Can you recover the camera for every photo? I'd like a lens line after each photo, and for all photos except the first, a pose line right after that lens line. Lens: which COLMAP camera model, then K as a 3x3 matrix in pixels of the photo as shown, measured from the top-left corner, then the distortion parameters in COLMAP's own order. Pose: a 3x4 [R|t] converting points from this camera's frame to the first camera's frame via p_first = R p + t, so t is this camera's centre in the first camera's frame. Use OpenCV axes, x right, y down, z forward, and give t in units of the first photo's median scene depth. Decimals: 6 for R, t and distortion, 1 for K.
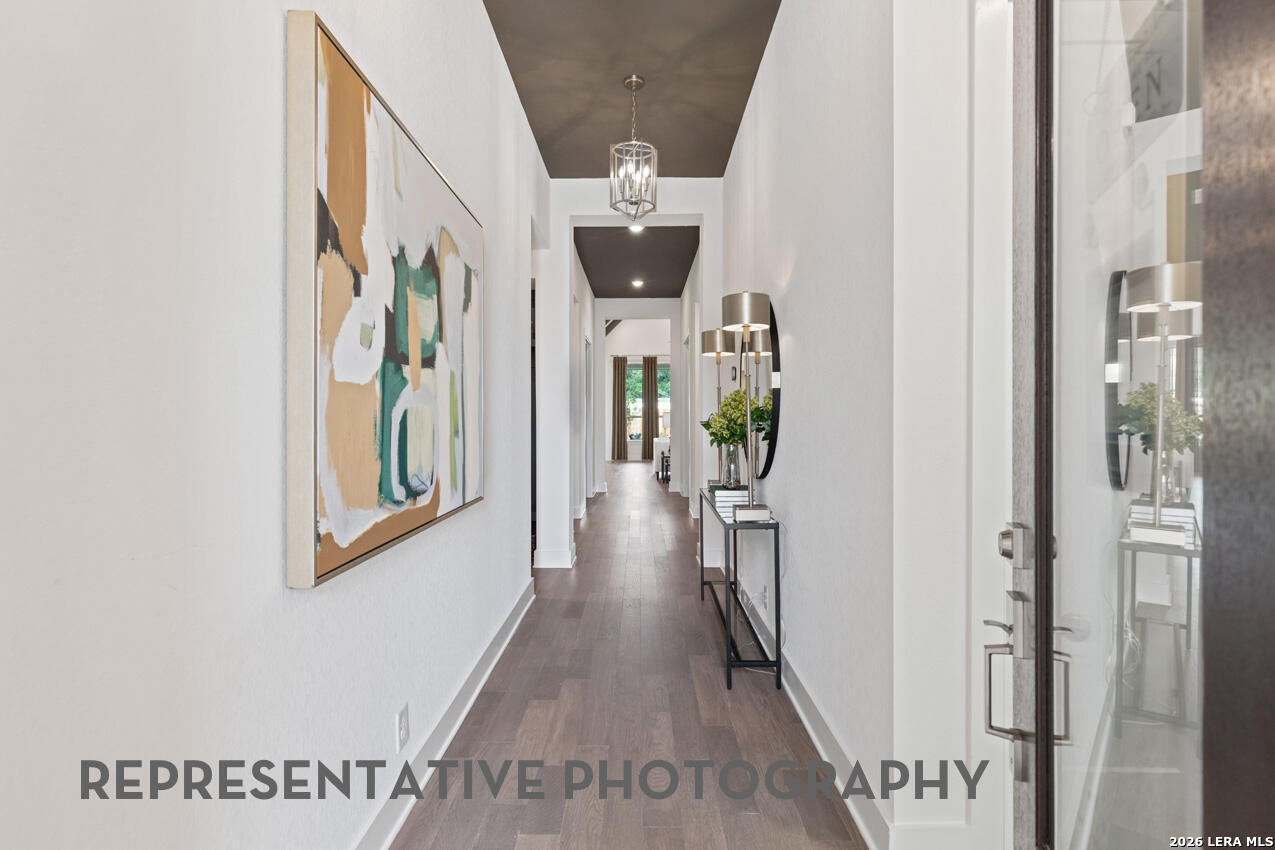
lens RADIAL K [[659.5, 0, 636.6], [0, 659.5, 422.8], [0, 0, 1]] dist [0.000109, 0.000002]
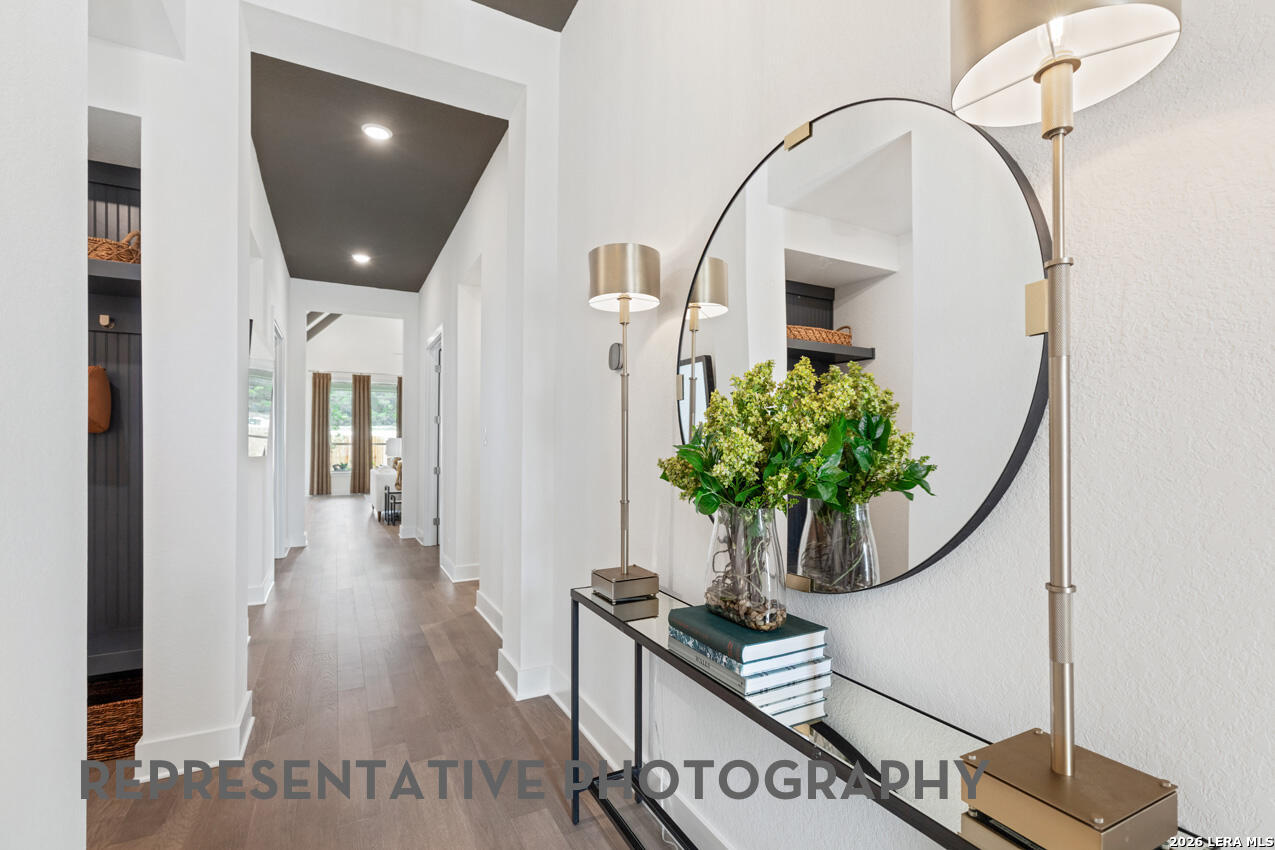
lens RADIAL K [[573.8, 0, 655.6], [0, 573.8, 445.1], [0, 0, 1]] dist [0.004252, 0.000183]
pose [[0.871595, 0.006512, 0.490184, -0.015806], [0.000042, 0.999911, -0.013359, 0.002296], [-0.490227, 0.011664, 0.871517, 0.184451]]
